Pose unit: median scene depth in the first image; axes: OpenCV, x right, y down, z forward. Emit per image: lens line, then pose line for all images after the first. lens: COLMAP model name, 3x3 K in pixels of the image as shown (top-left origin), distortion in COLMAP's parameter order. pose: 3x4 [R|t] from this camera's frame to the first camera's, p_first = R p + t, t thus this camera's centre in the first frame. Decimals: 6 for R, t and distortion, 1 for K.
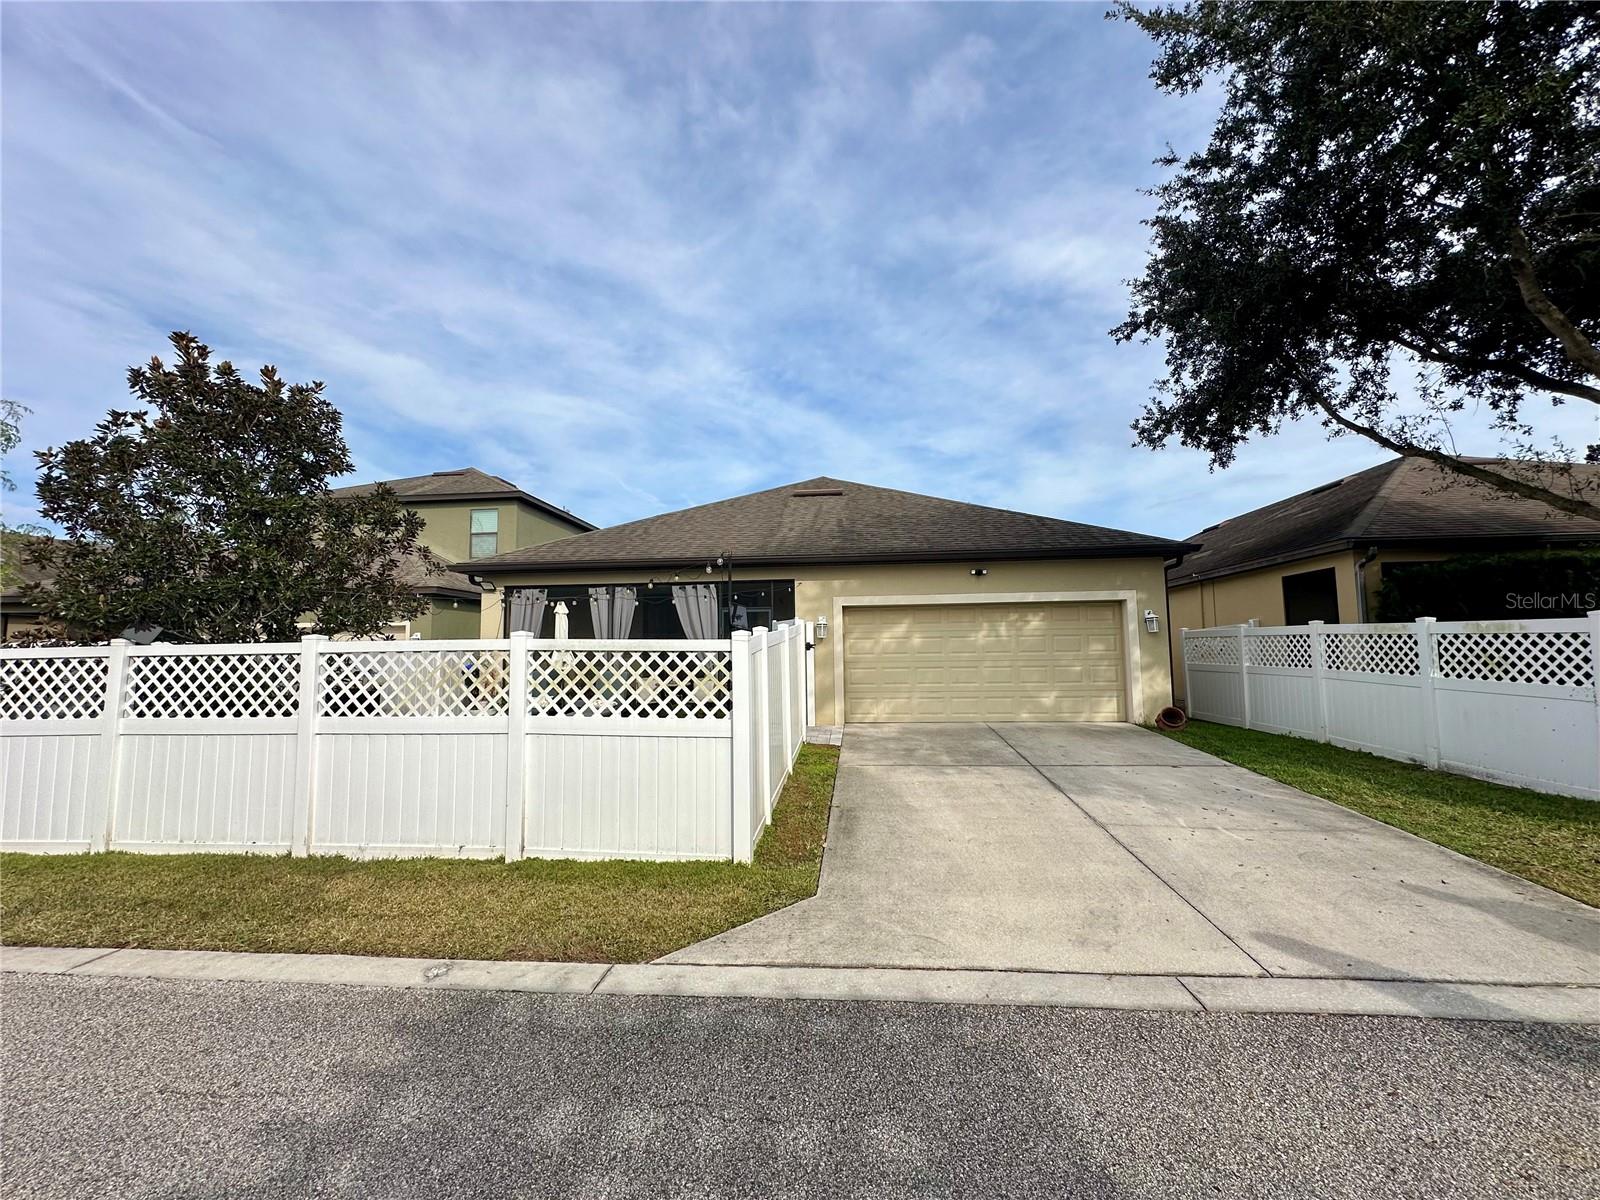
lens RADIAL K [[640.6, 0, 799.1], [0, 640.6, 602.5], [0, 0, 1]] dist [-0.004007, 0.001228]
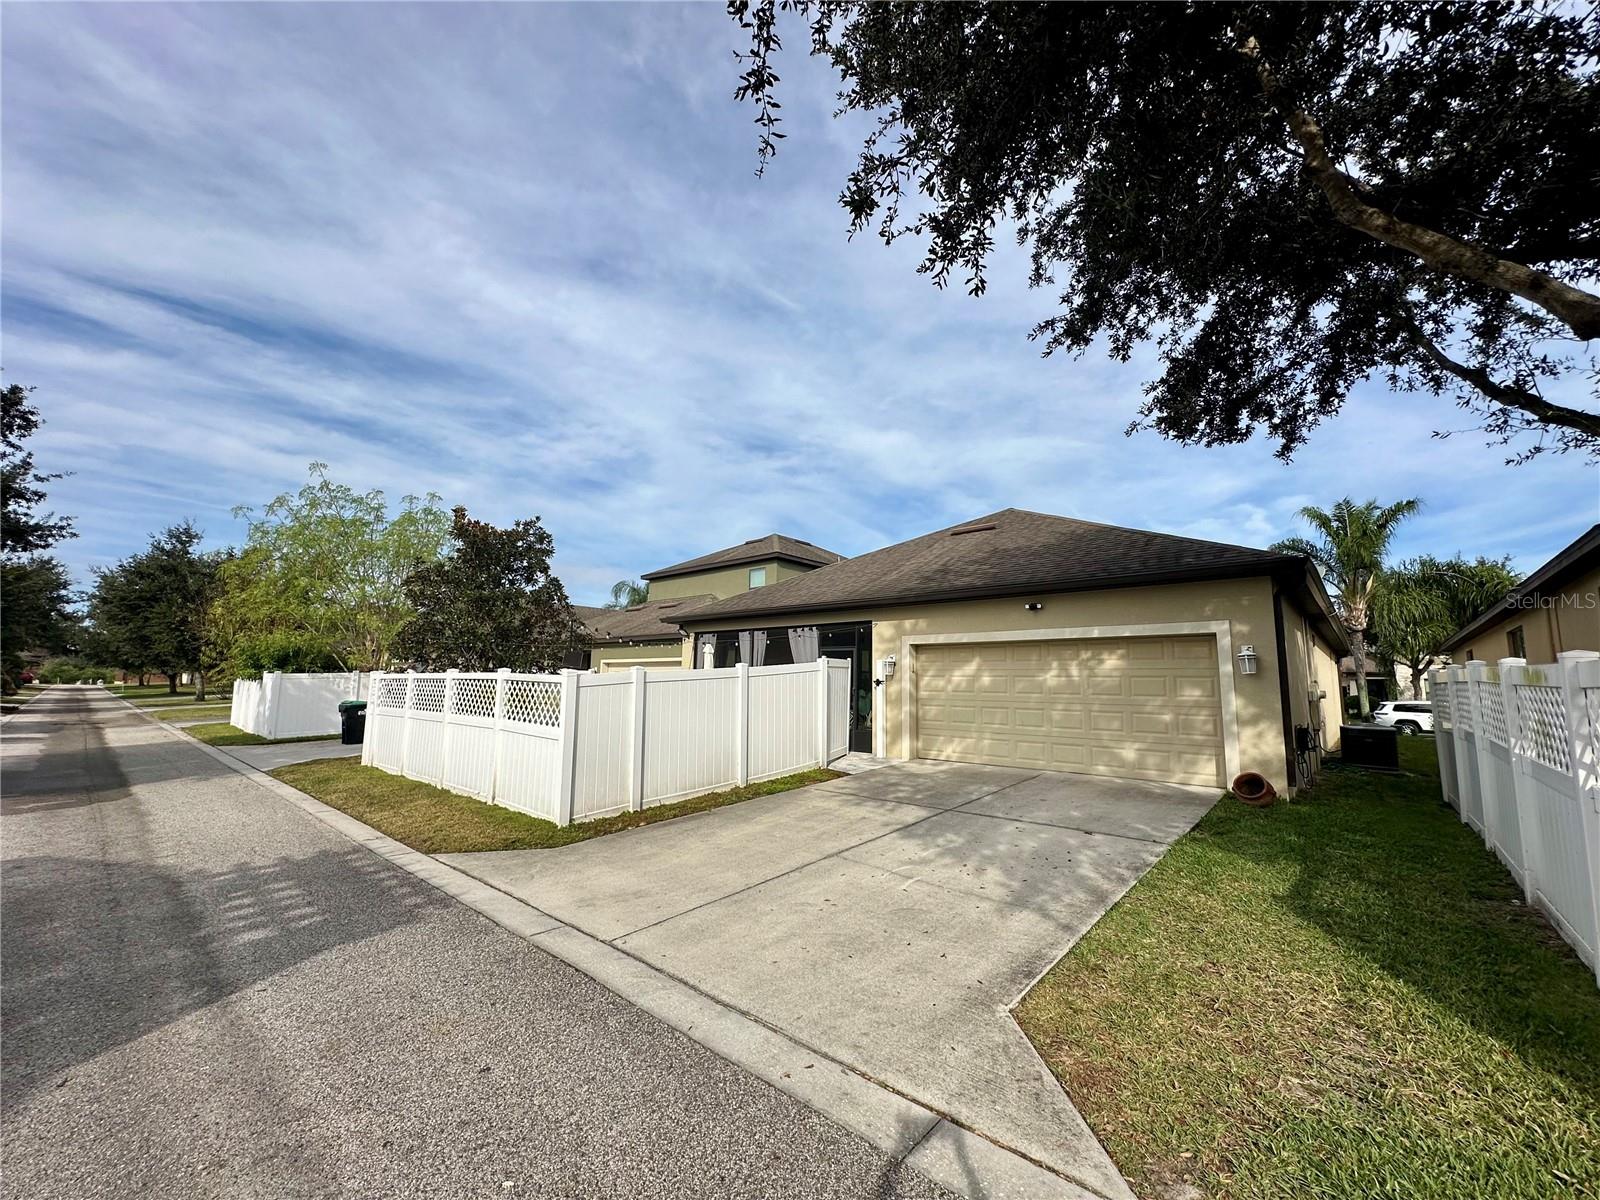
lens RADIAL K [[640.6, 0, 799.1], [0, 640.6, 602.5], [0, 0, 1]] dist [-0.004007, 0.001228]
pose [[0.806939, -0.049269, -0.588576, 0.548127], [0.018516, 0.998135, -0.058167, -0.005774], [0.590344, 0.036039, 0.806347, 0.048402]]
